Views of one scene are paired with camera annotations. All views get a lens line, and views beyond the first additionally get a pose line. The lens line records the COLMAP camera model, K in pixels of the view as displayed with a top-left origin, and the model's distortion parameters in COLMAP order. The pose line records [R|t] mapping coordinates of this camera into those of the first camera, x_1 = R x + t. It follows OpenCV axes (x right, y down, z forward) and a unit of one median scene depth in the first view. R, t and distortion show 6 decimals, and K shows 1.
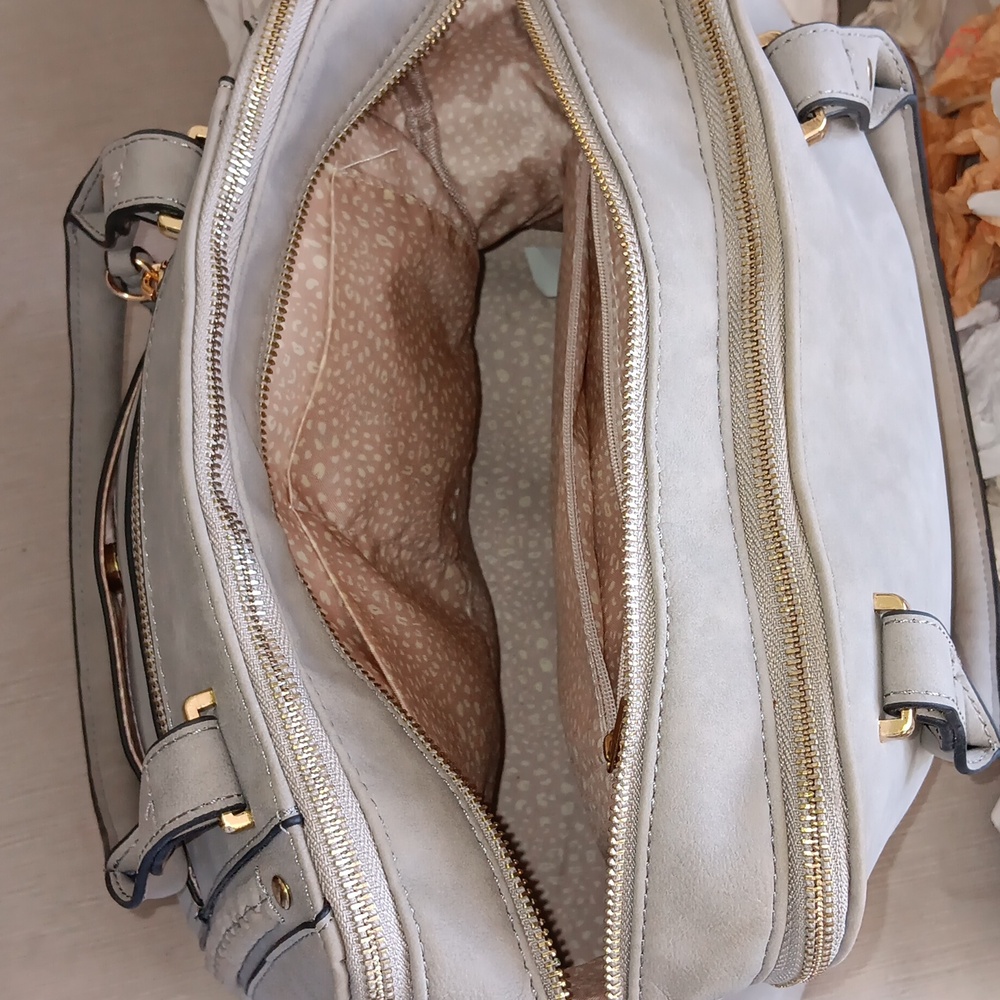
lens RADIAL K [[1746.5, 0, 500.0], [0, 1746.5, 500.0], [0, 0, 1]] dist [0.059139, -0.022447]
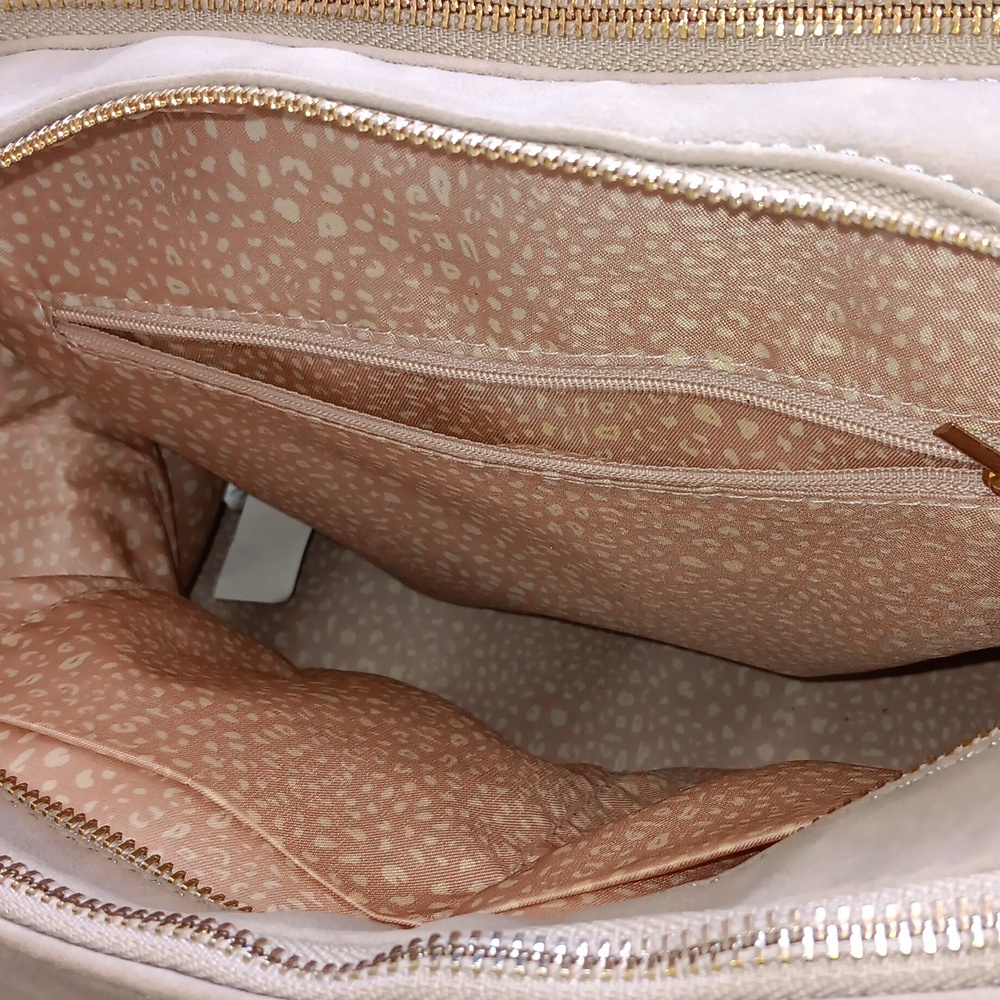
lens RADIAL K [[1746.5, 0, 500.0], [0, 1746.5, 500.0], [0, 0, 1]] dist [0.059139, -0.022447]
pose [[0.316265, -0.908543, 0.272994, -0.138712], [0.948134, 0.293035, -0.123176, 0.050950], [0.031914, 0.297791, 0.954098, 0.422907]]
